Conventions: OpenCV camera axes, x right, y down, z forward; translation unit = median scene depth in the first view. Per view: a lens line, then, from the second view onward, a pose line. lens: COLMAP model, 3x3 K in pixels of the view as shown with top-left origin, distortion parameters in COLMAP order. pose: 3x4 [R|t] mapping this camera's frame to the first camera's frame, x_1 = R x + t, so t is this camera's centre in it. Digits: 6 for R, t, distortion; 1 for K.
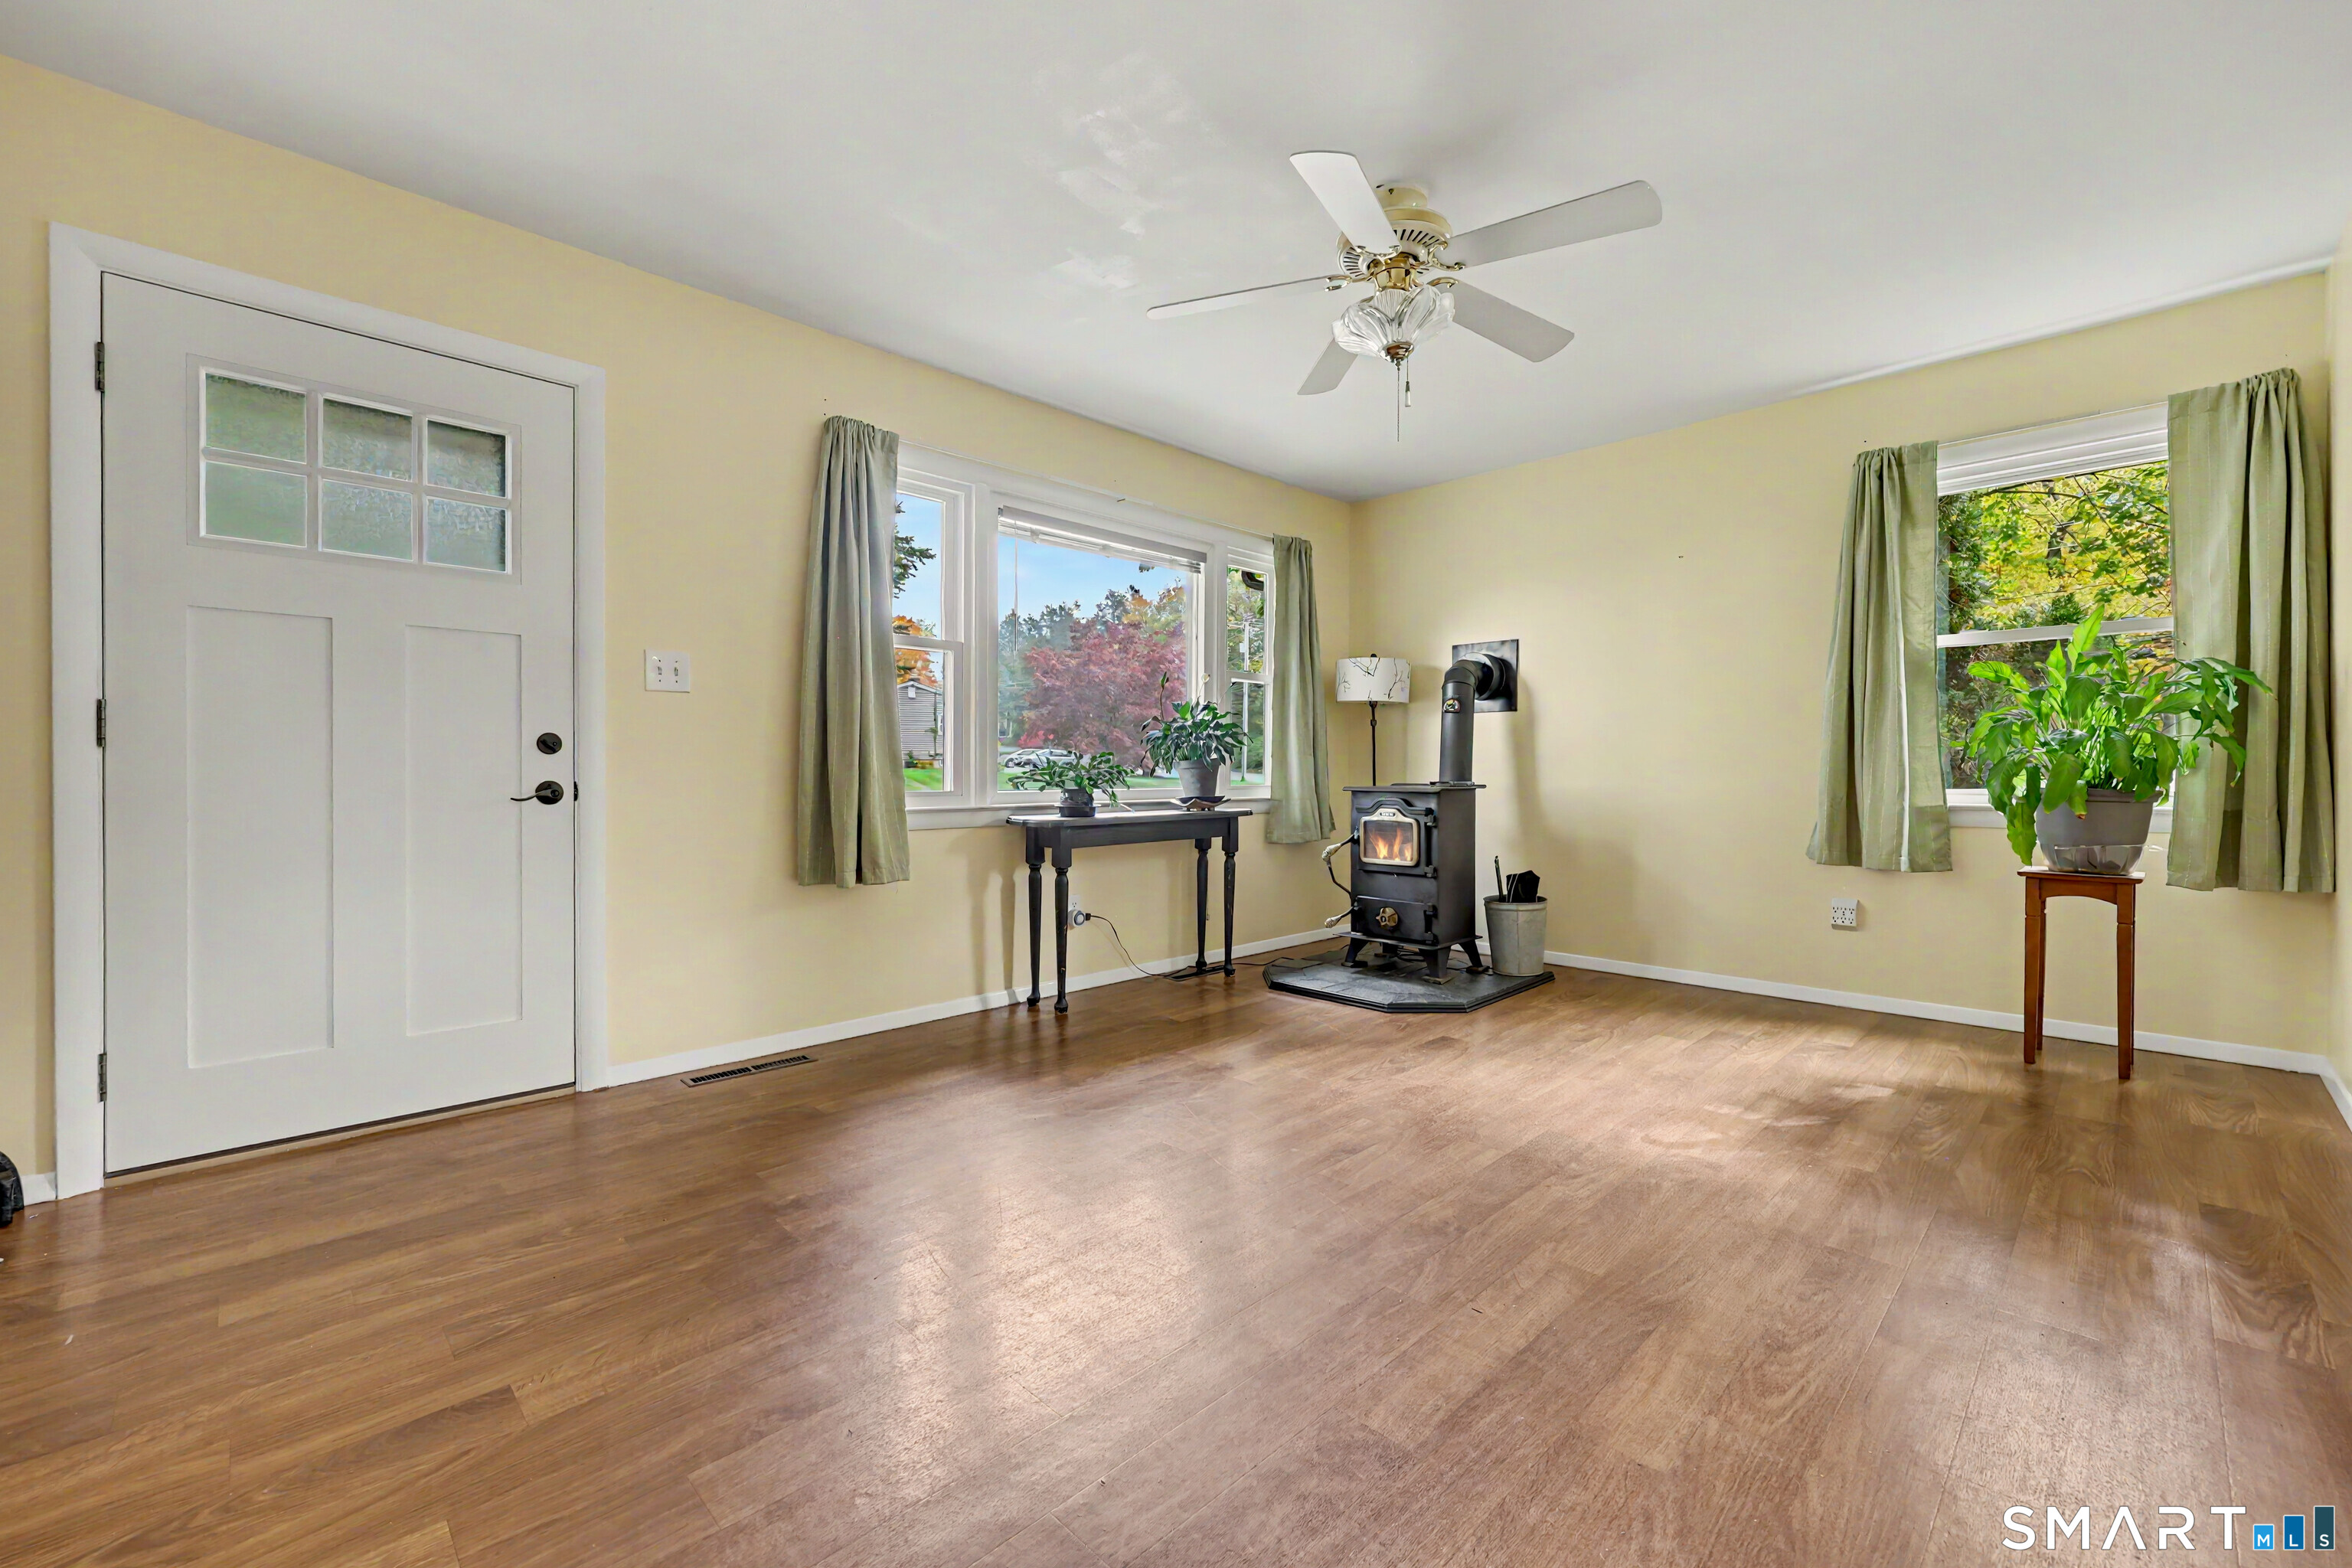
lens RADIAL K [[952.0, 0, 1173.8], [0, 952.0, 768.1], [0, 0, 1]] dist [-0.001560, 0.000389]
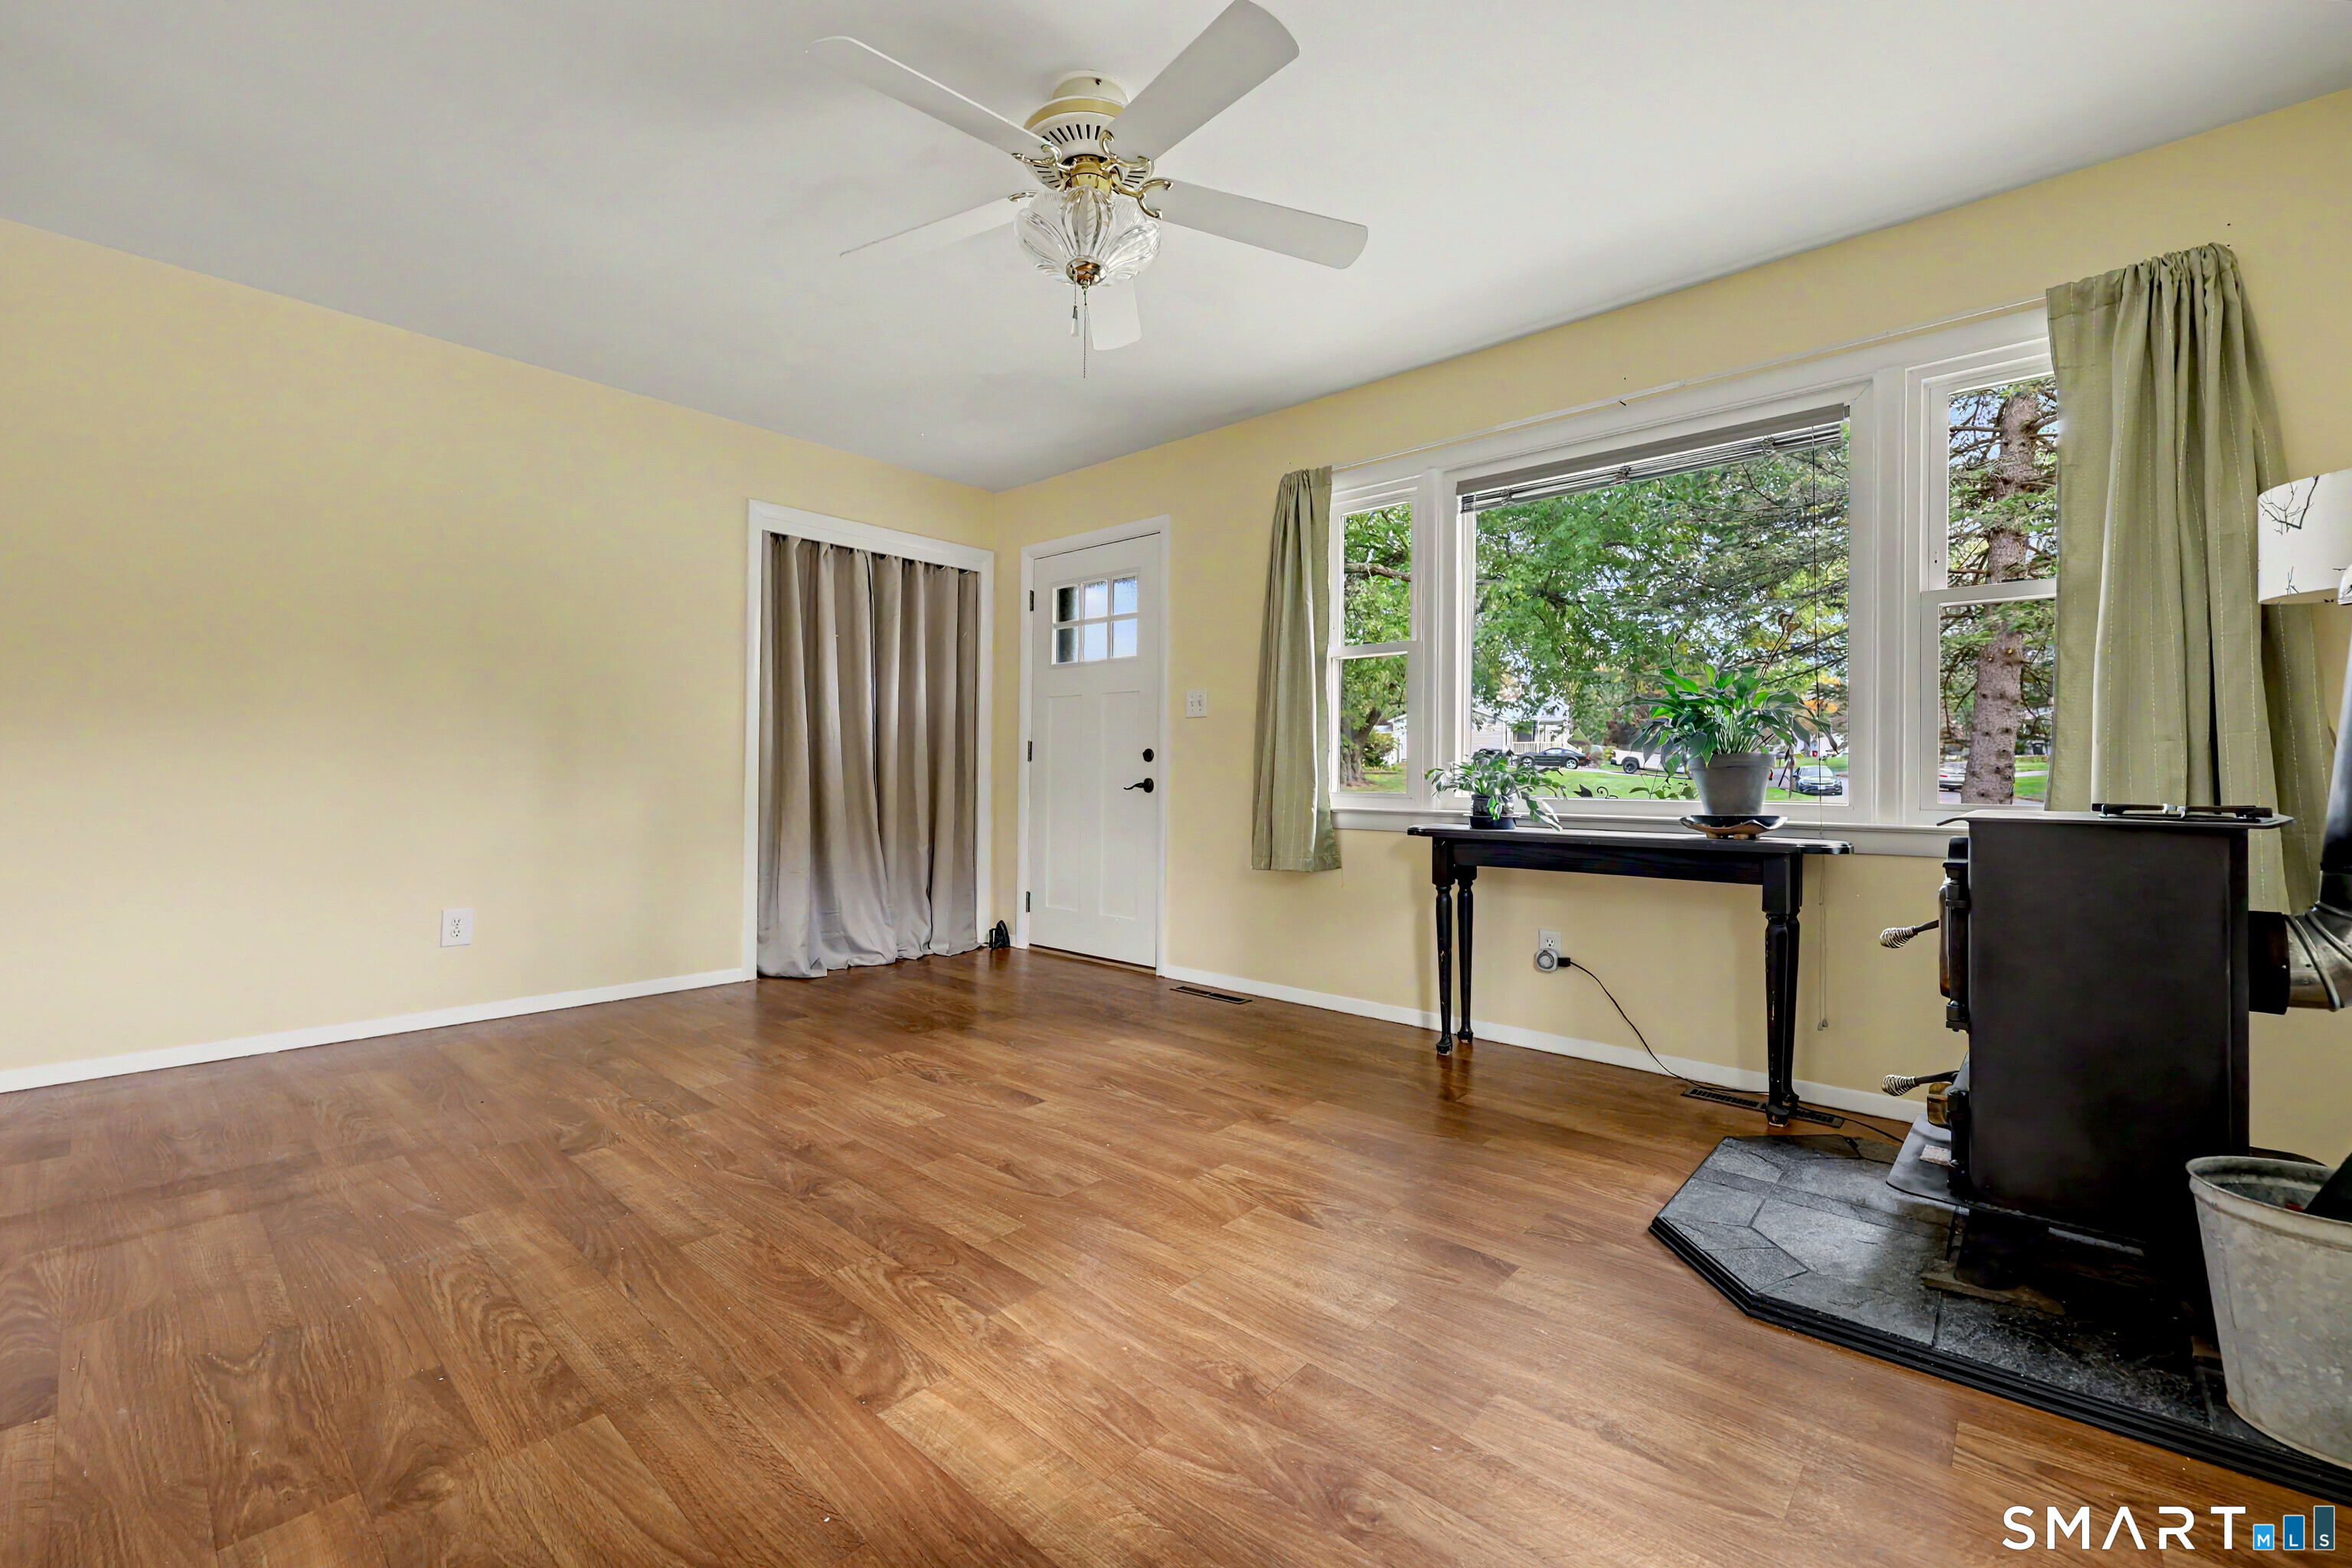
lens RADIAL K [[952.0, 0, 1192.5], [0, 952.0, 789.1], [0, 0, 1]] dist [-0.001560, 0.000389]
pose [[0.085920, 0.018380, -0.996133, 0.907434], [-0.001720, 0.999831, 0.018300, 0.001996], [0.996301, 0.000141, 0.085937, 0.869848]]
